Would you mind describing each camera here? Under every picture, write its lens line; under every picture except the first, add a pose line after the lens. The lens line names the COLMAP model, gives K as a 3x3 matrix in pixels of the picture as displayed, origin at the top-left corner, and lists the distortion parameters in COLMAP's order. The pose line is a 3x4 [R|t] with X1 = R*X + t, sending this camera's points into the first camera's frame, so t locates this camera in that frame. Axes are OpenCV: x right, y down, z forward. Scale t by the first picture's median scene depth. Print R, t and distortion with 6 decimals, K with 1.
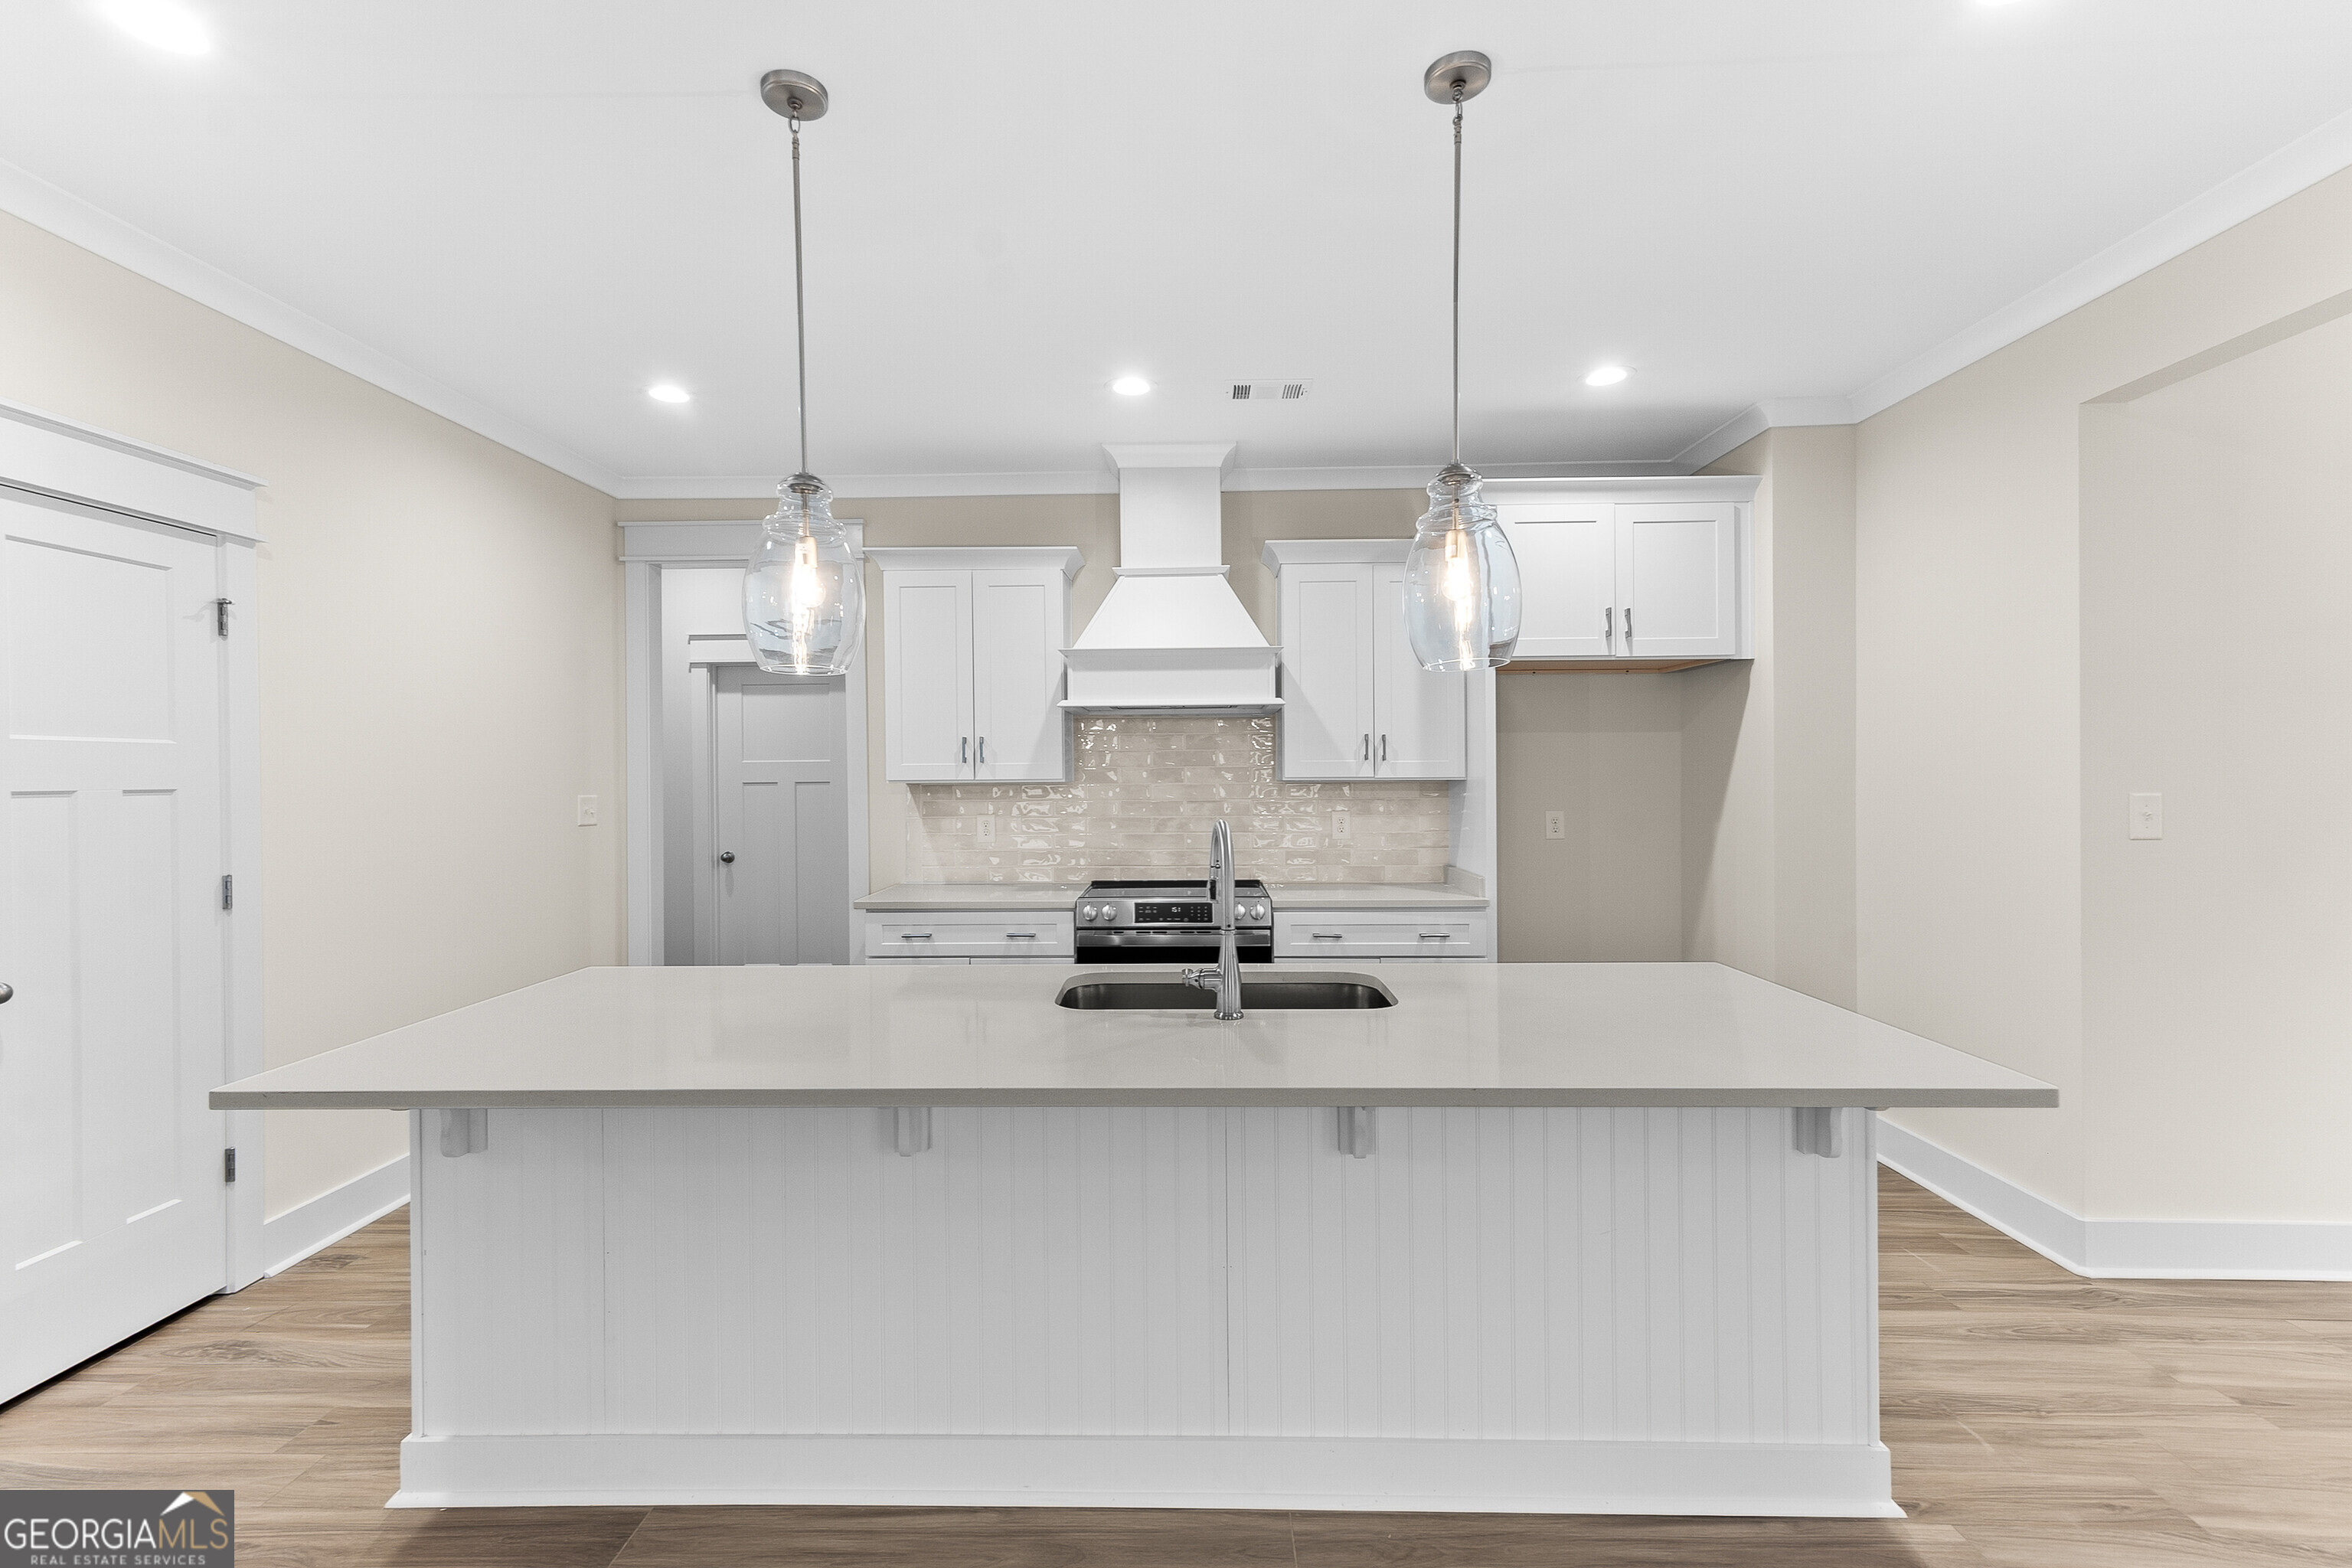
lens RADIAL K [[1030.3, 0, 1170.6], [0, 1030.3, 774.4], [0, 0, 1]] dist [0.002146, 0.004201]
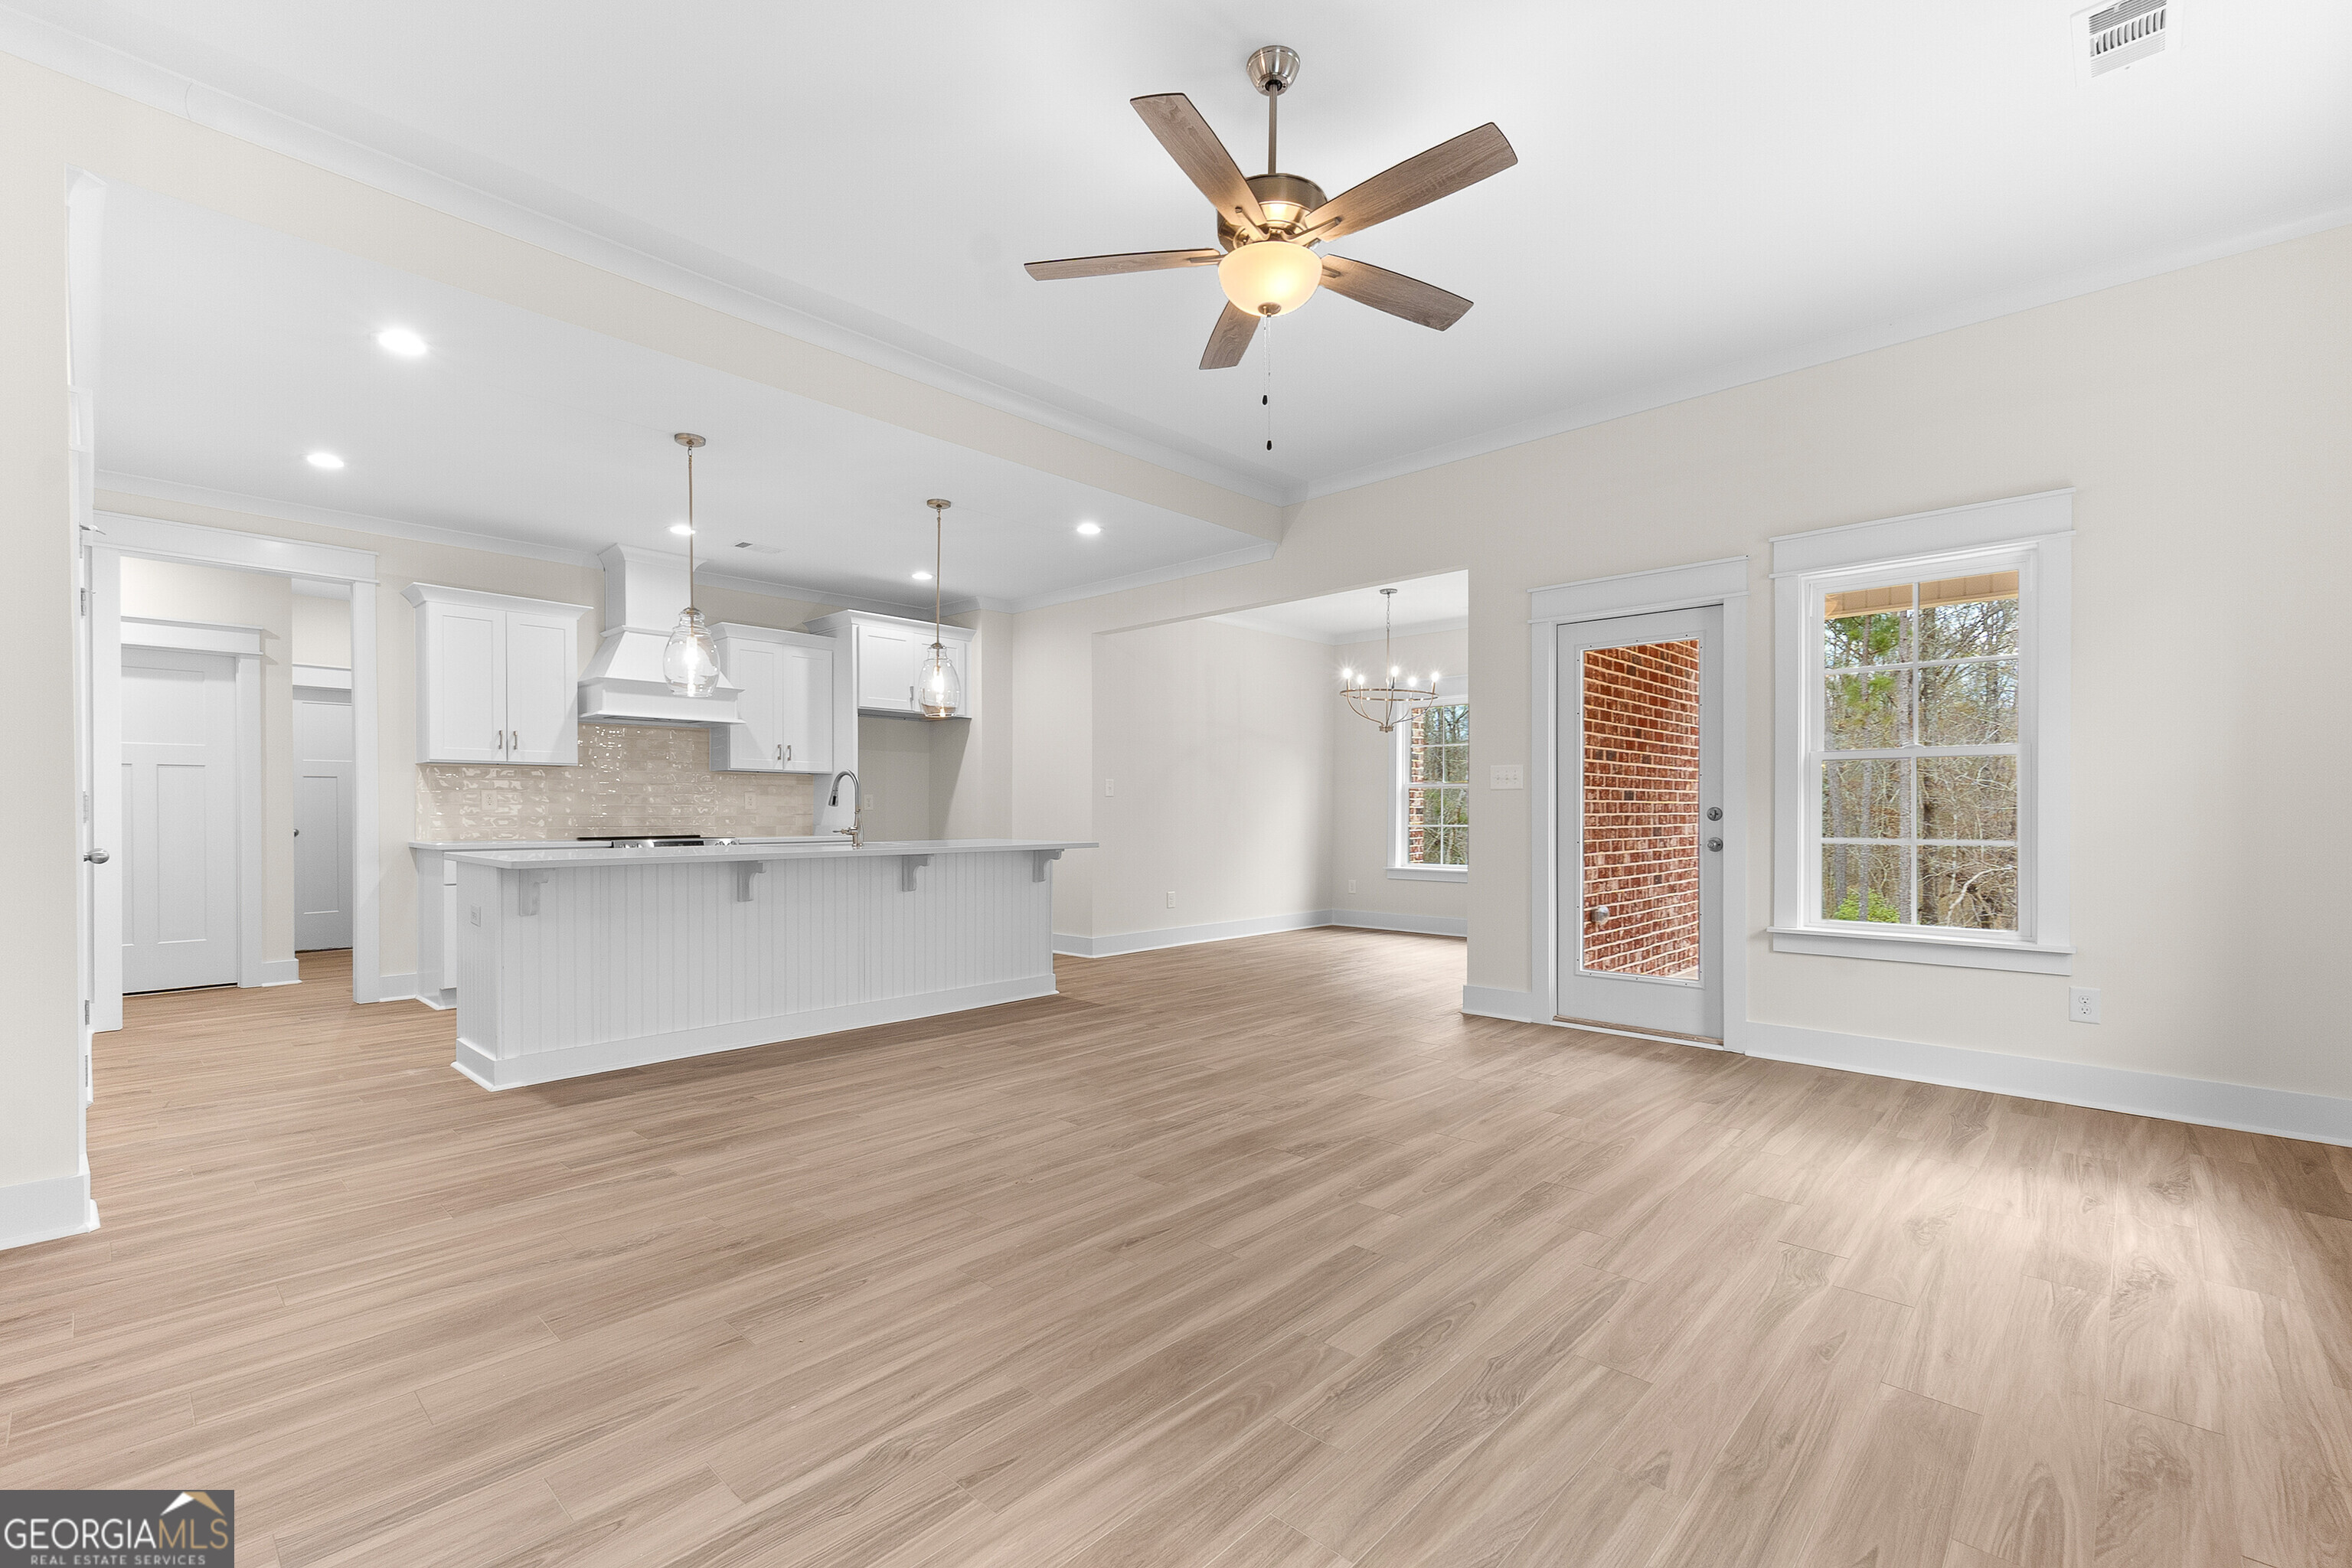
lens RADIAL K [[1030.3, 0, 1181.0], [0, 1030.3, 811.1], [0, 0, 1]] dist [0.002146, 0.004201]
pose [[0.665996, 0.006367, 0.745928, -0.672655], [-0.003961, 0.999980, -0.004999, 0.081402], [-0.745945, 0.000375, 0.666008, -0.661941]]
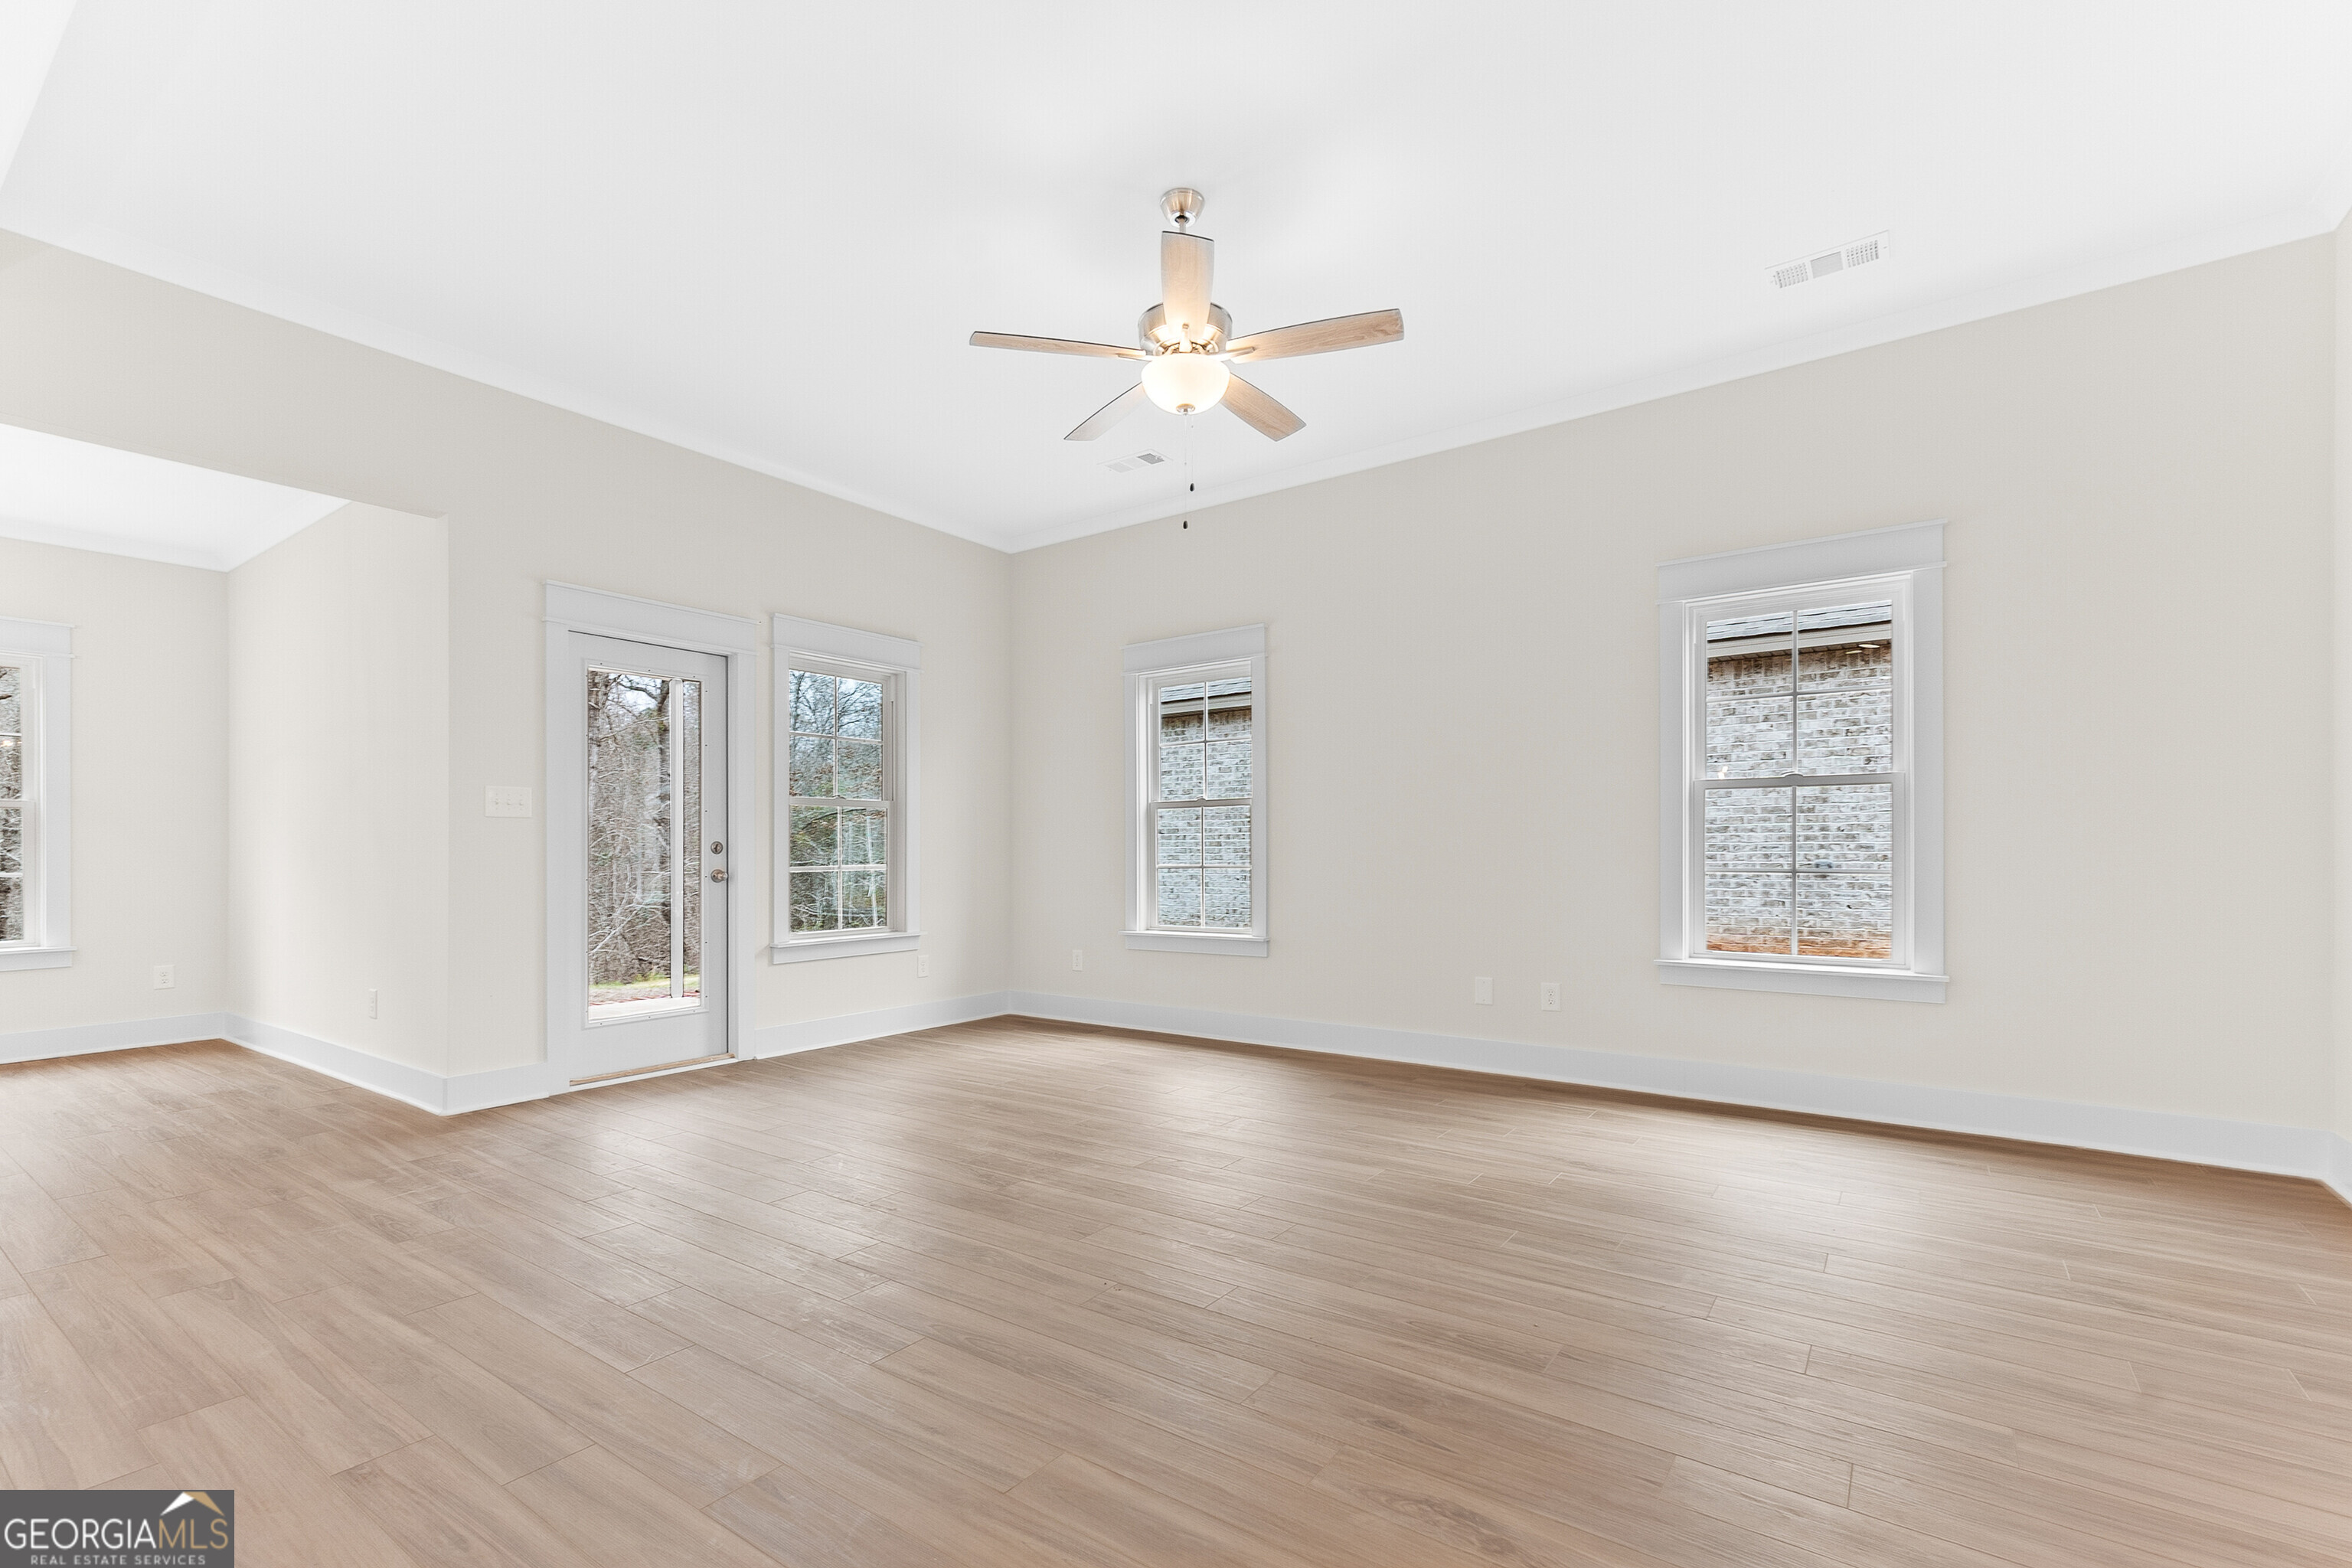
lens RADIAL K [[1030.3, 0, 1159.5], [0, 1030.3, 854.8], [0, 0, 1]] dist [0.002146, 0.004201]
pose [[-0.824918, 0.008737, 0.565185, -0.558026], [0.009474, 0.999954, -0.001630, 0.092542], [-0.565173, 0.004010, -0.824963, 0.416181]]
